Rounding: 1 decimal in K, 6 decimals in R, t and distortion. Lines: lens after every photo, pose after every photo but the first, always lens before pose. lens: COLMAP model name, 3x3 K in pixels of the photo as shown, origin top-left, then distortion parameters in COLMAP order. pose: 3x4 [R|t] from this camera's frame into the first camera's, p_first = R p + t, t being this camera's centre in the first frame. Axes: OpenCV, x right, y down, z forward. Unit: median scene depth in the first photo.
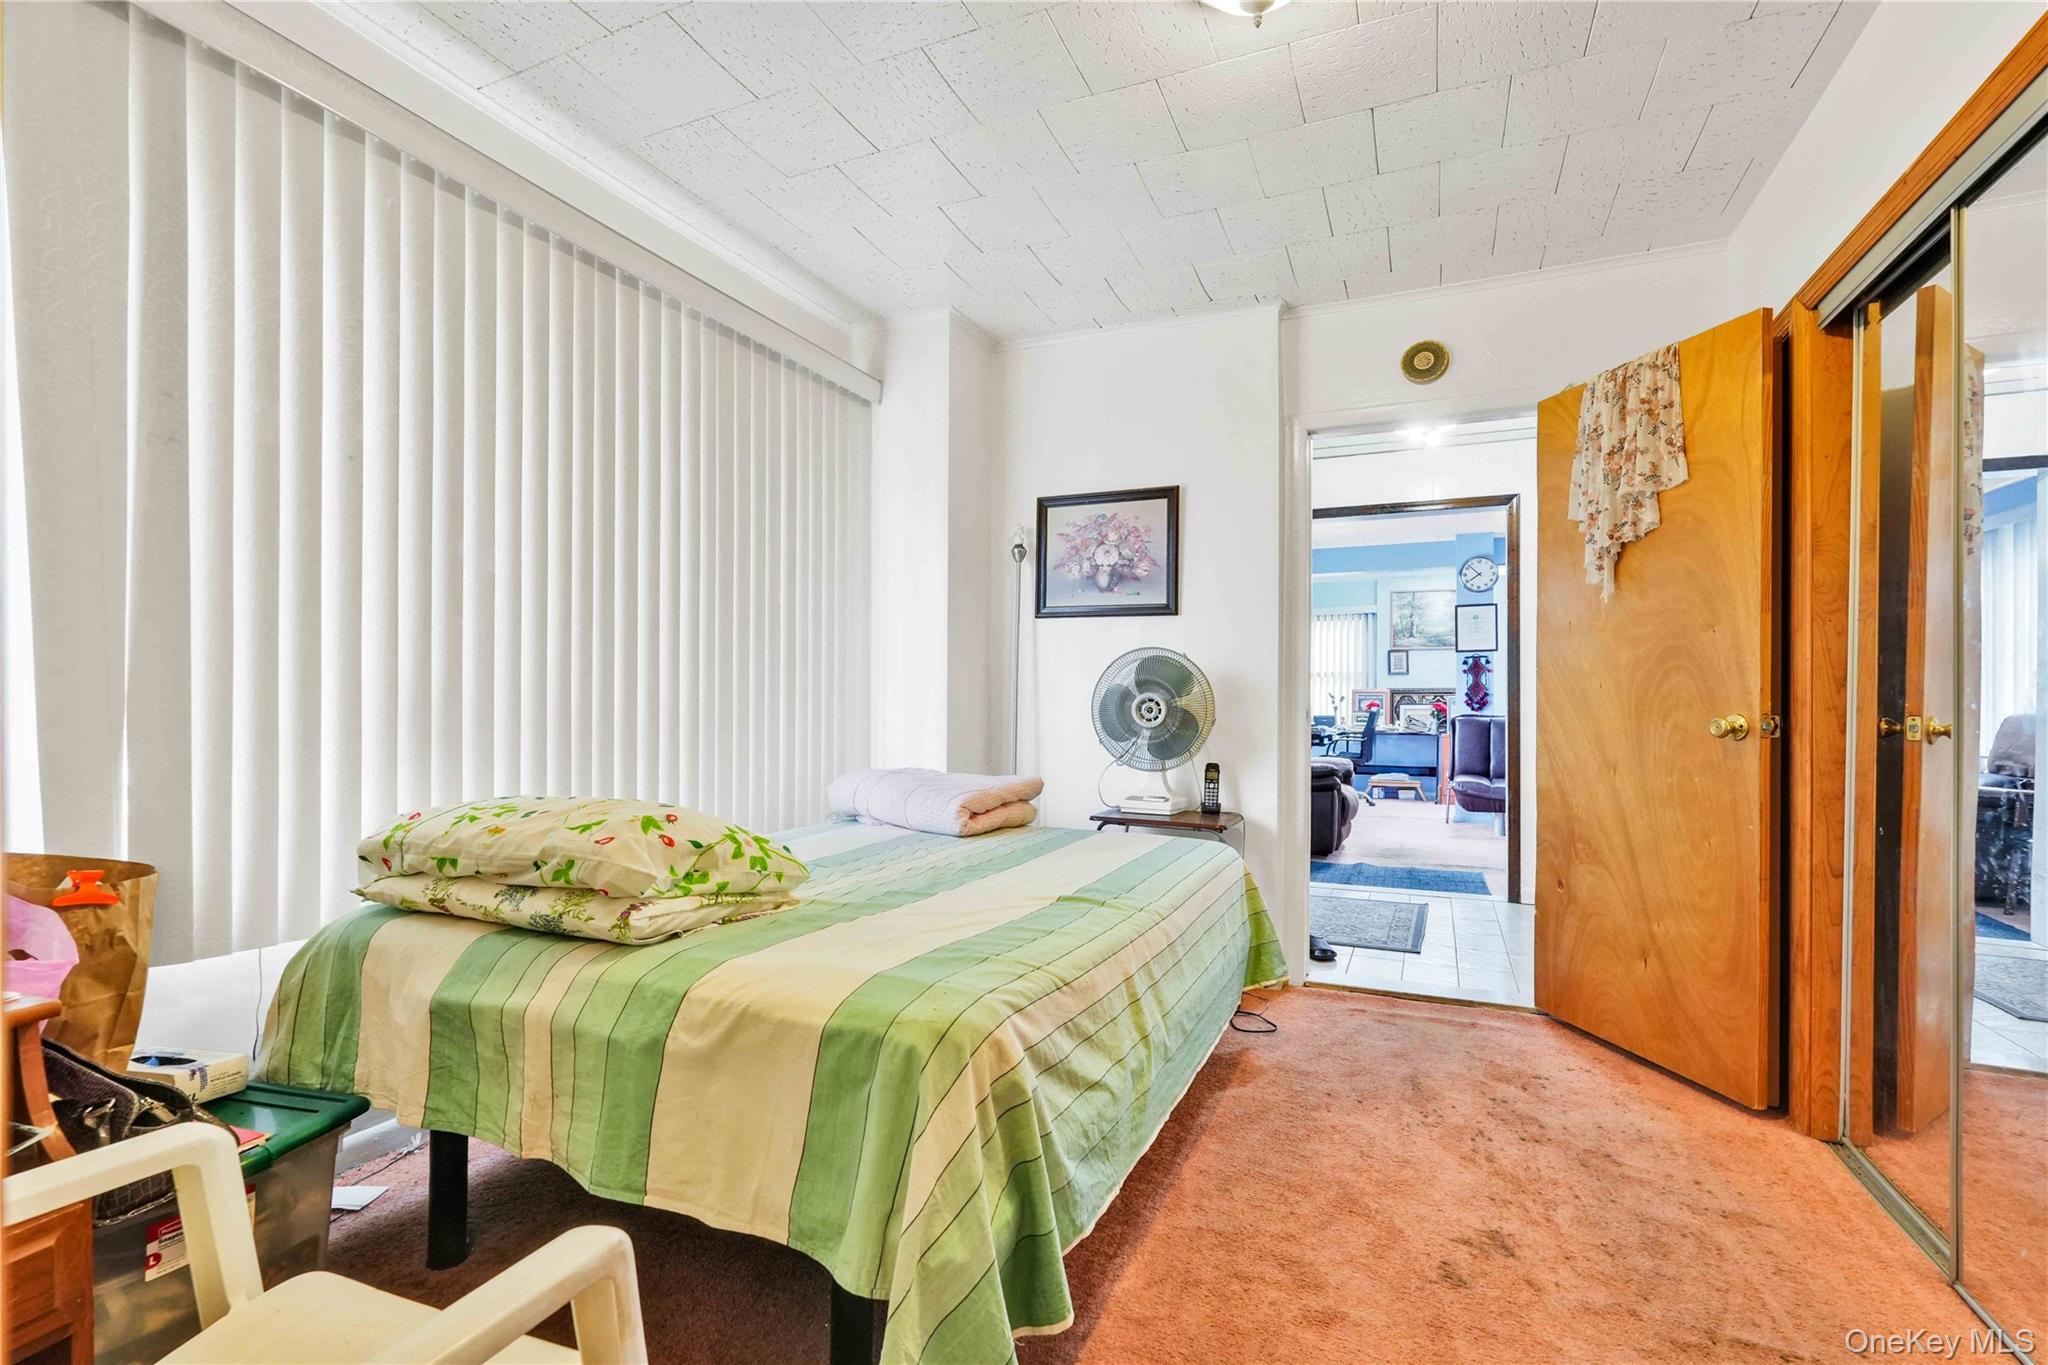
lens RADIAL K [[894.3, 0, 1022.5], [0, 894.3, 700.8], [0, 0, 1]] dist [-0.000725, 0.000408]
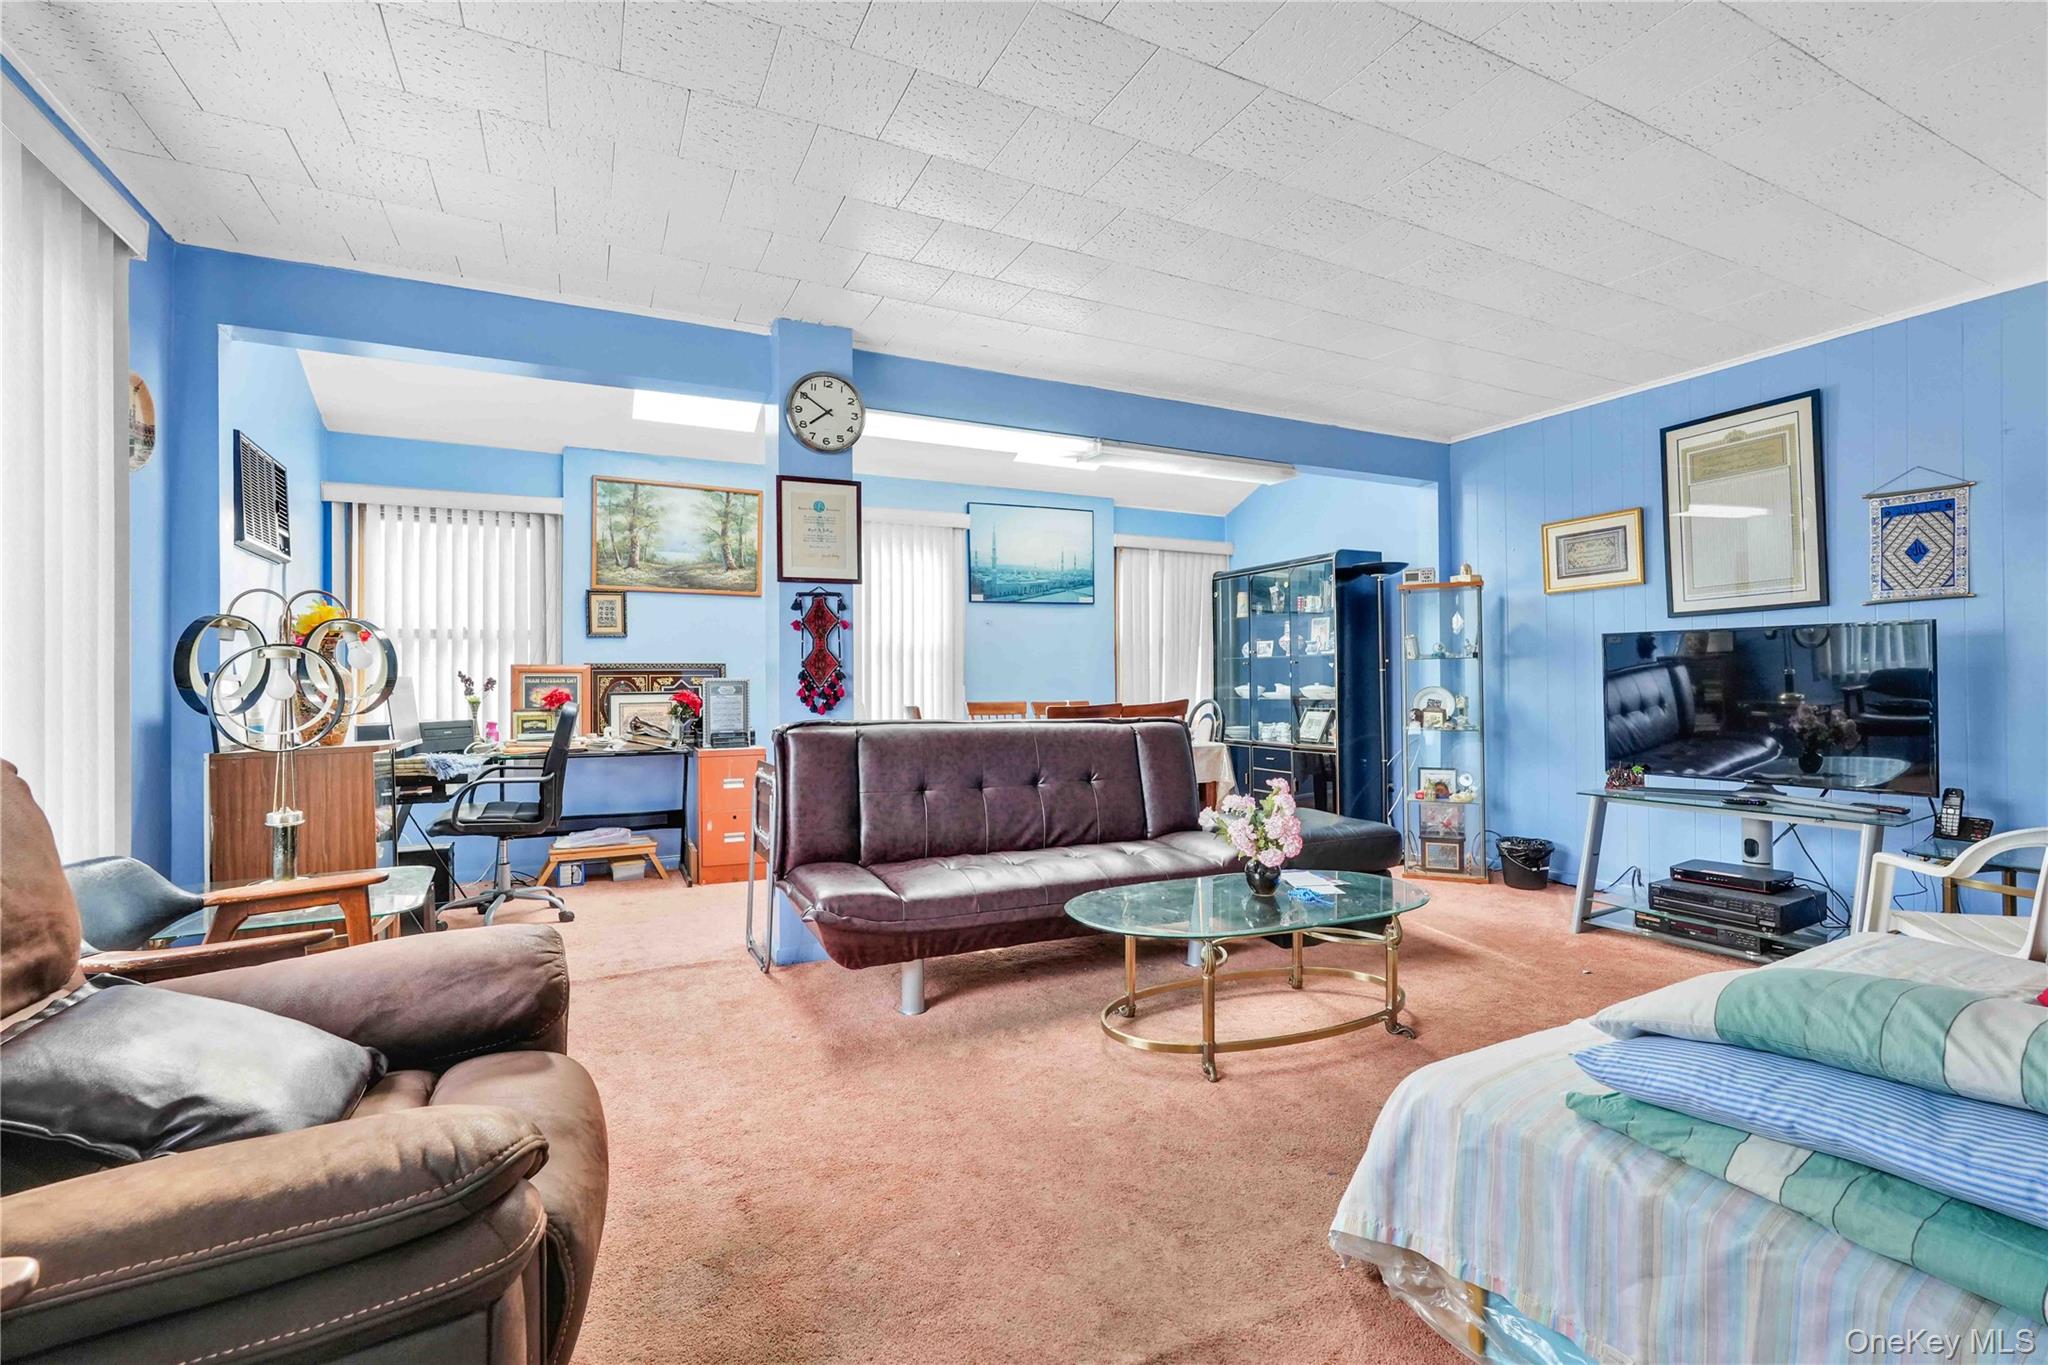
lens RADIAL K [[894.3, 0, 1024.7], [0, 894.3, 678.9], [0, 0, 1]] dist [-0.000725, 0.000408]
pose [[0.625627, -0.002813, 0.780117, 0.170004], [0.003721, 0.999993, 0.000621, -0.004586], [-0.780113, 0.002514, 0.625633, 0.496379]]
